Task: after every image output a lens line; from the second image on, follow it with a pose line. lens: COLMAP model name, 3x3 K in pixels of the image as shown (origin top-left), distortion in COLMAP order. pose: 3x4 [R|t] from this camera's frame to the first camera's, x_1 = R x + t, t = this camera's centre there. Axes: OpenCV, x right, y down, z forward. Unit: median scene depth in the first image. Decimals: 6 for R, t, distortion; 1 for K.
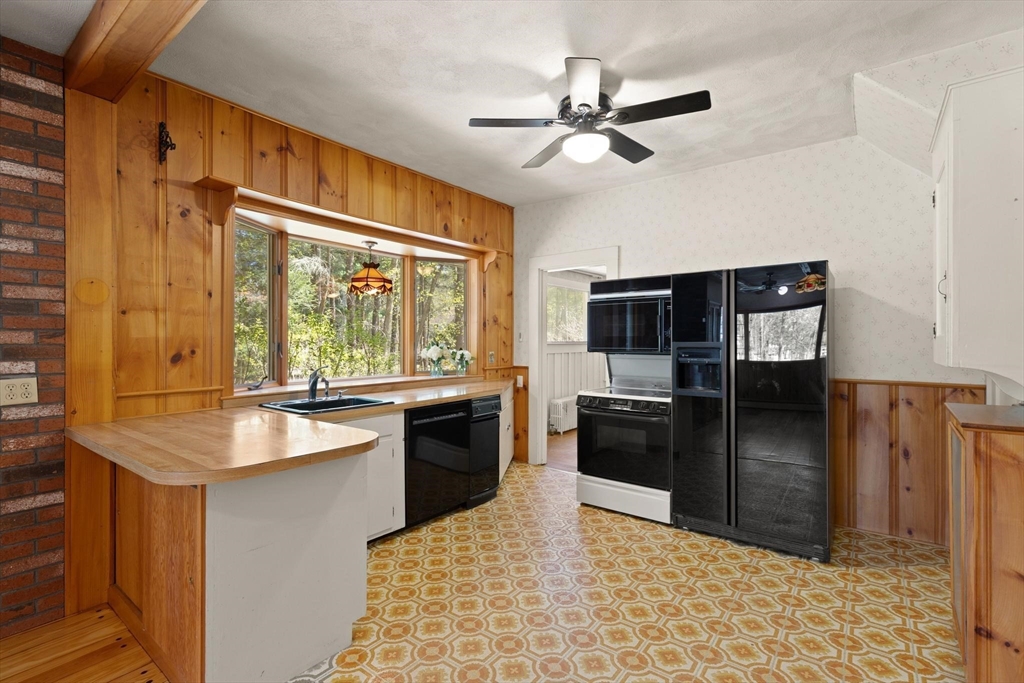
lens RADIAL K [[468.7, 0, 511.7], [0, 468.7, 342.0], [0, 0, 1]] dist [-0.002595, 0.001113]
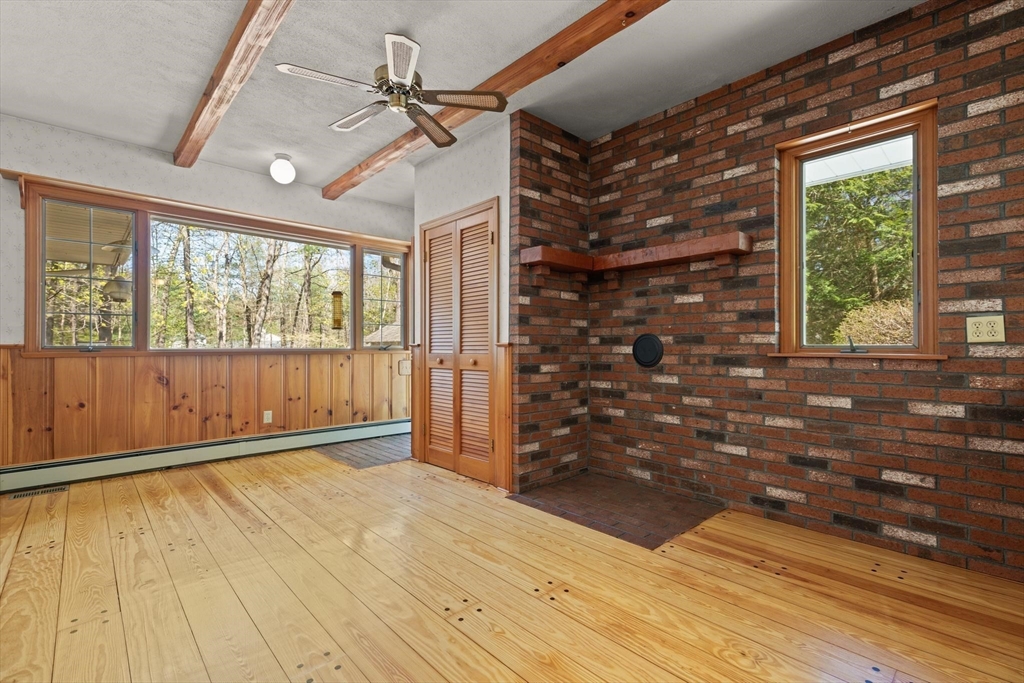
lens RADIAL K [[468.7, 0, 529.8], [0, 468.7, 344.5], [0, 0, 1]] dist [-0.002595, 0.001113]
pose [[-0.159575, -0.002854, -0.987182, 0.054729], [-0.006513, 0.999977, -0.001838, 0.099413], [0.987164, 0.006136, -0.159590, 0.139709]]
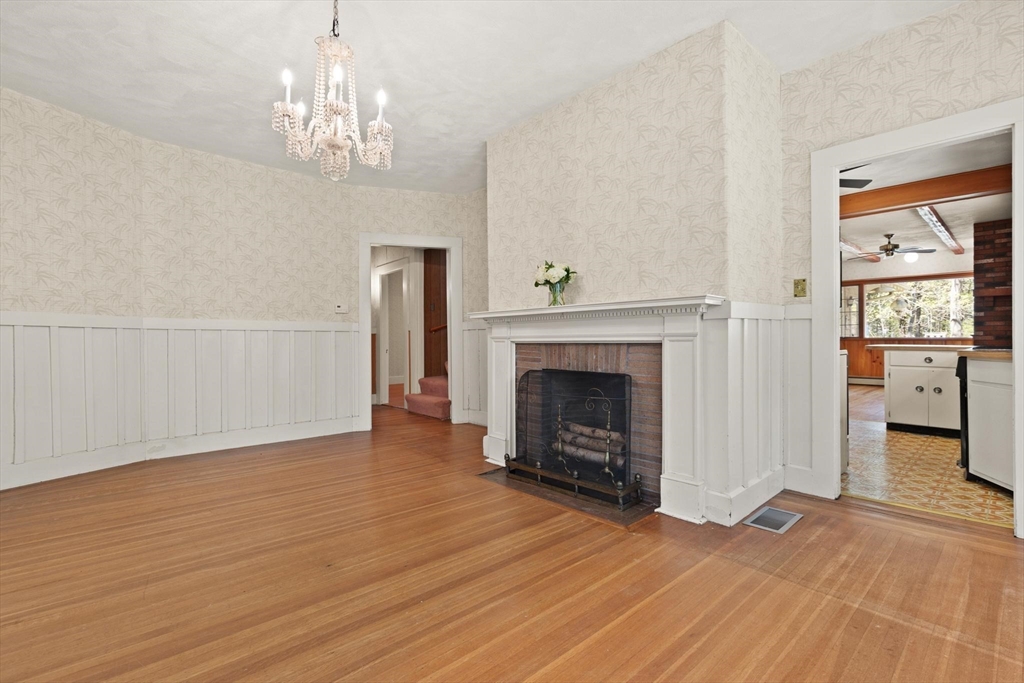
lens RADIAL K [[468.7, 0, 525.6], [0, 468.7, 336.3], [0, 0, 1]] dist [-0.002595, 0.001113]
pose [[-0.988097, 0.004302, 0.153774, 0.786157], [0.004761, 0.999985, 0.002614, 0.084654], [-0.153761, 0.003315, -0.988103, 2.502320]]
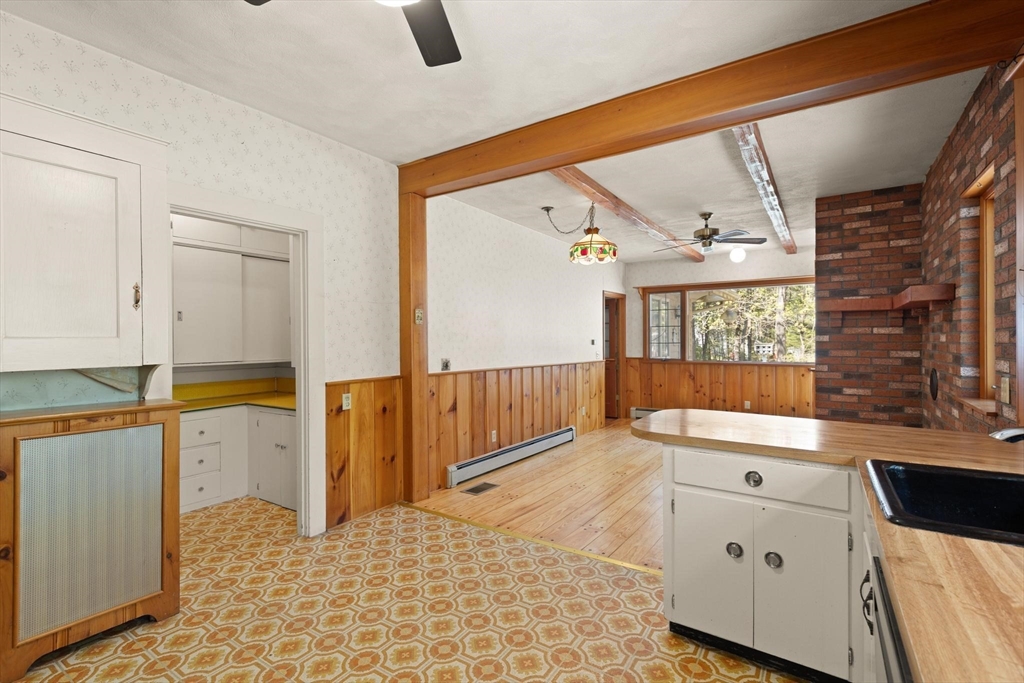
lens RADIAL K [[468.7, 0, 525.6], [0, 468.7, 336.7], [0, 0, 1]] dist [-0.002595, 0.001113]
pose [[-0.995492, -0.000280, -0.094844, 0.041812], [-0.000120, 0.999999, -0.001690, -0.007309], [0.094844, -0.001671, -0.995491, 1.315915]]
